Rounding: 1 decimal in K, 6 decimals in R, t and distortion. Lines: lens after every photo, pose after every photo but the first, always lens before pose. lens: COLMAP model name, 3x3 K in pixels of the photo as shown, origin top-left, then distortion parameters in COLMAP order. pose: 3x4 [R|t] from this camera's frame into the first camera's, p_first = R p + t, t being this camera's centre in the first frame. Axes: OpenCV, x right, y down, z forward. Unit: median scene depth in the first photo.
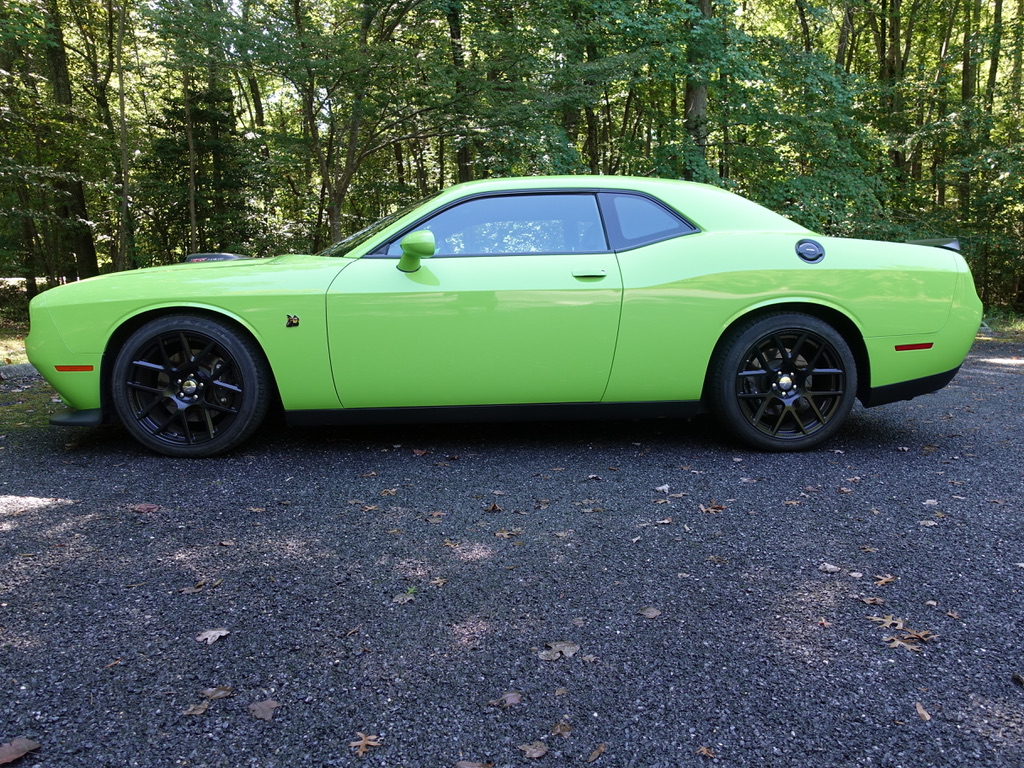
lens RADIAL K [[782.1, 0, 516.4], [0, 782.1, 383.9], [0, 0, 1]] dist [0.001493, -0.005825]
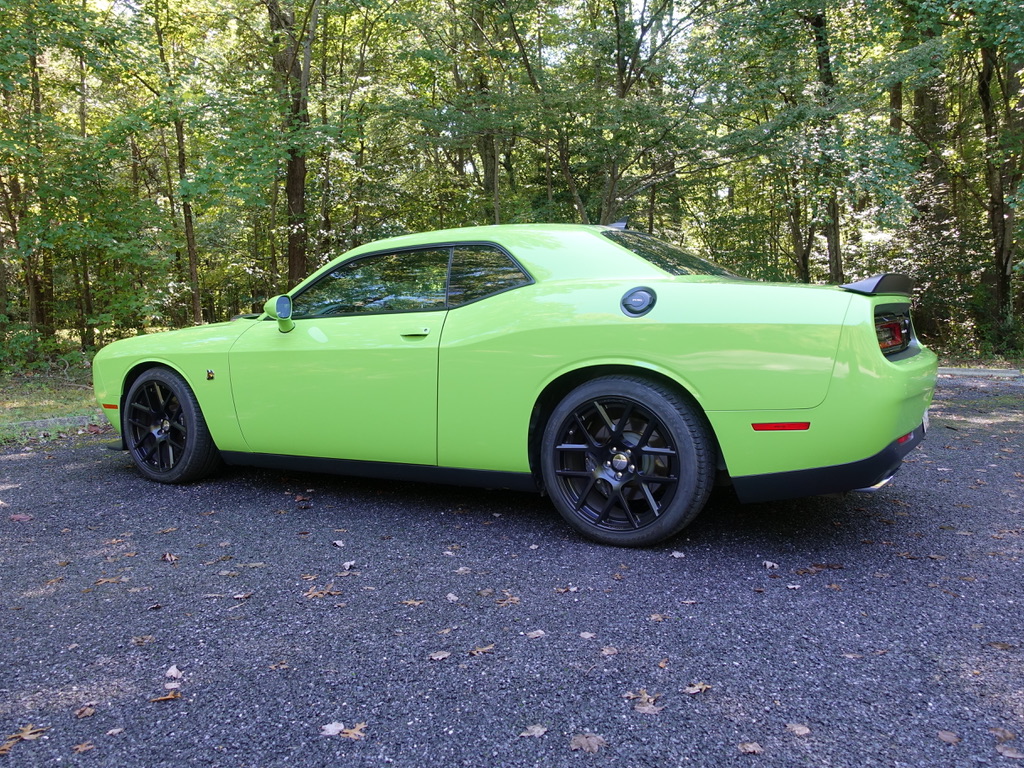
lens RADIAL K [[782.1, 0, 511.8], [0, 782.1, 383.9], [0, 0, 1]] dist [0.001493, -0.005825]
pose [[0.835056, 0.027456, -0.549480, 0.714403], [-0.050925, 0.998324, -0.027507, -0.055455], [0.547804, 0.050952, 0.835054, 0.254703]]
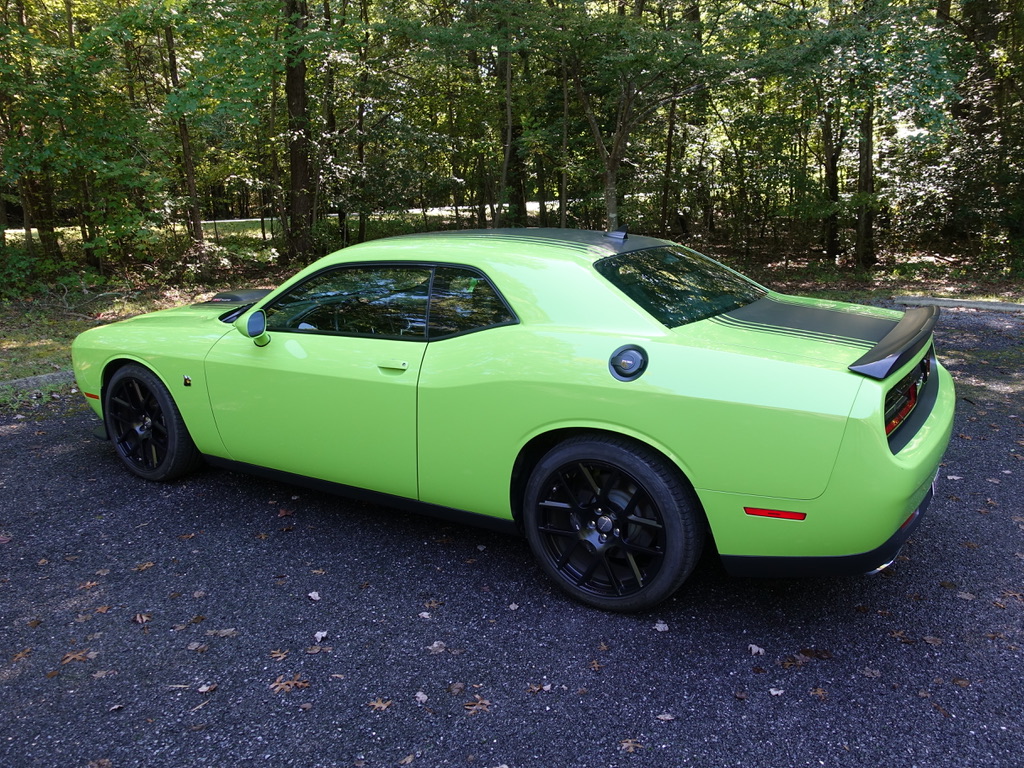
lens RADIAL K [[782.1, 0, 510.6], [0, 782.1, 384.0], [0, 0, 1]] dist [0.001493, -0.005825]
pose [[0.821678, 0.119459, -0.557292, 0.700436], [-0.057951, 0.990232, 0.126817, -0.237614], [0.566998, -0.071907, 0.820575, 0.325355]]
